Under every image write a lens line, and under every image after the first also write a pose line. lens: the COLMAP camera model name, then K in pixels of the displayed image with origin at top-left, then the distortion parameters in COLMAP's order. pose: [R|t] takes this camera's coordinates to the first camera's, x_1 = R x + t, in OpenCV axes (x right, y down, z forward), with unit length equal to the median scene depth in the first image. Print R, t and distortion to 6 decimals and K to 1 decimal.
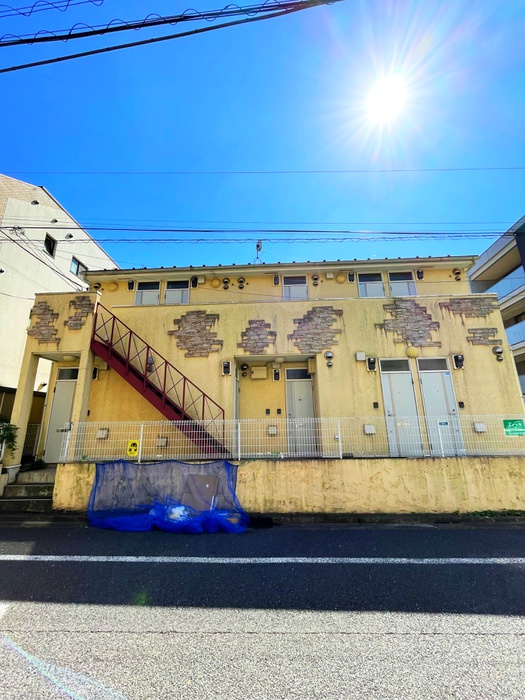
lens RADIAL K [[283.1, 0, 263.5], [0, 283.1, 350.6], [0, 0, 1]] dist [-0.000875, -0.000126]
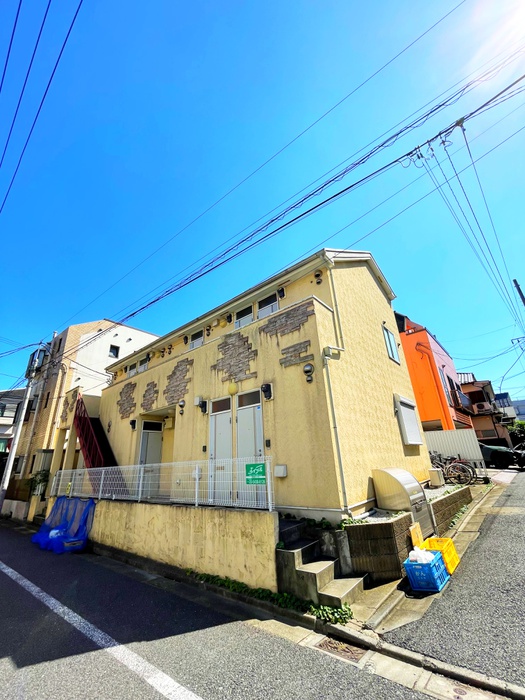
lens RADIAL K [[283.1, 0, 263.3], [0, 283.1, 351.1], [0, 0, 1]] dist [-0.000875, -0.000126]
pose [[0.790842, -0.245055, -0.560819, 1.212101], [0.189385, 0.969350, -0.156505, 0.052726], [0.581982, 0.017561, 0.813012, 0.292121]]
